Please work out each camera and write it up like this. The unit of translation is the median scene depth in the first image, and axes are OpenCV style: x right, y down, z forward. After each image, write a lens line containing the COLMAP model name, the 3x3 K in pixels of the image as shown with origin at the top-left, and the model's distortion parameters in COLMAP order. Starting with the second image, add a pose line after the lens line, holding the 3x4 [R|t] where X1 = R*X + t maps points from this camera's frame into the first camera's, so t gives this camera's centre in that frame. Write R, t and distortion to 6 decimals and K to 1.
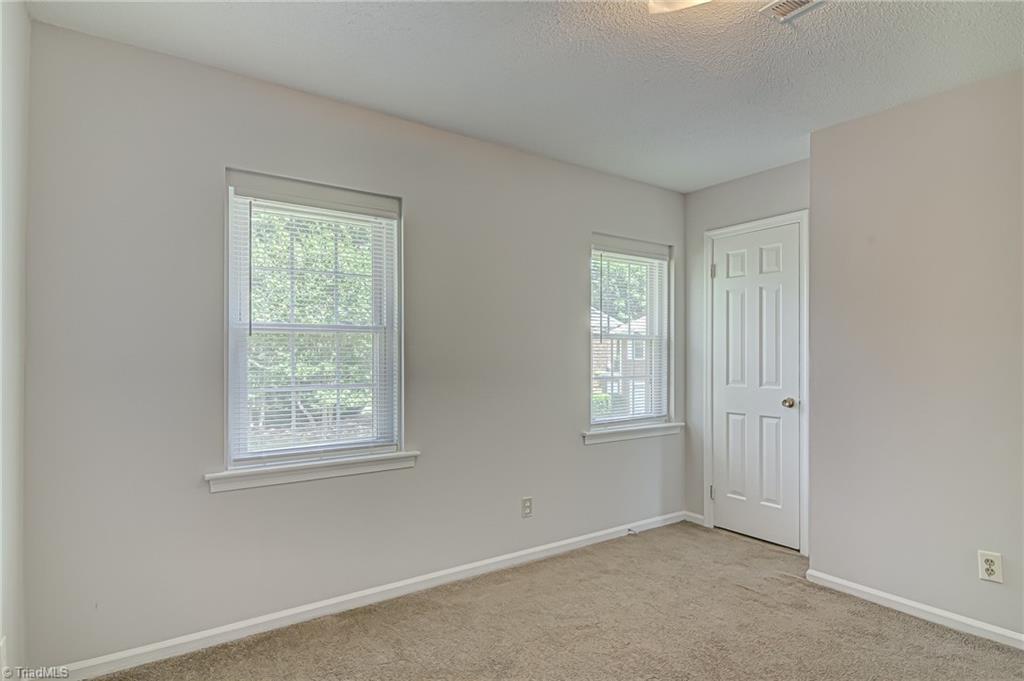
lens RADIAL K [[541.4, 0, 528.7], [0, 541.4, 350.9], [0, 0, 1]] dist [0.020583, -0.017031]
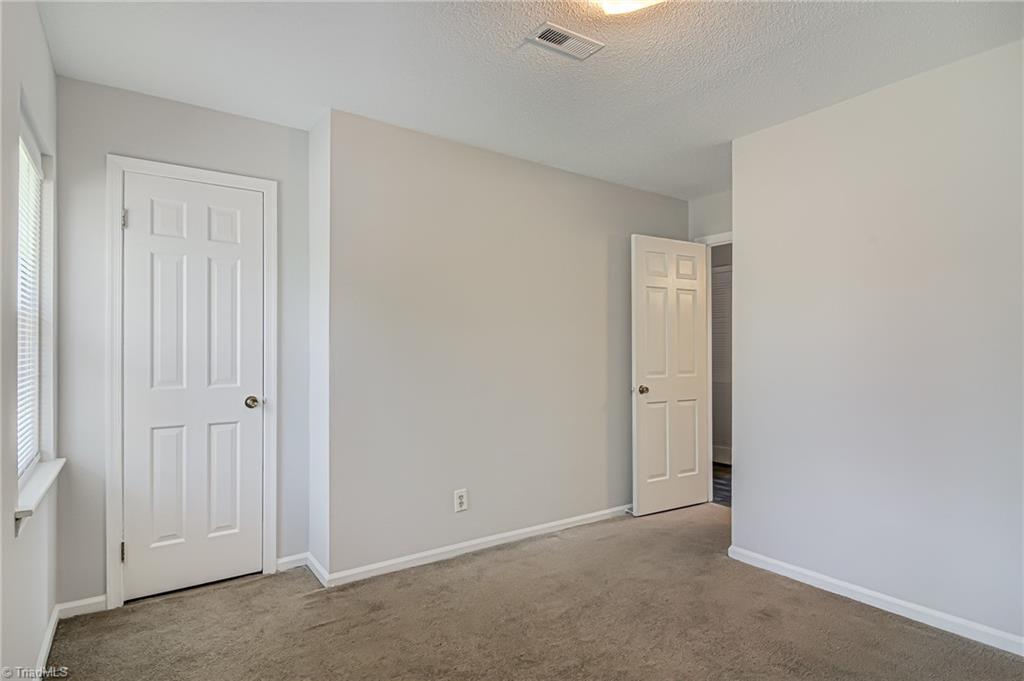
lens RADIAL K [[541.4, 0, 533.2], [0, 541.4, 342.7], [0, 0, 1]] dist [0.020583, -0.017031]
pose [[0.018608, 0.005501, 0.999812, -0.347481], [-0.011858, 0.999916, -0.005281, 0.002934], [-0.999757, -0.011757, 0.018671, 0.535836]]
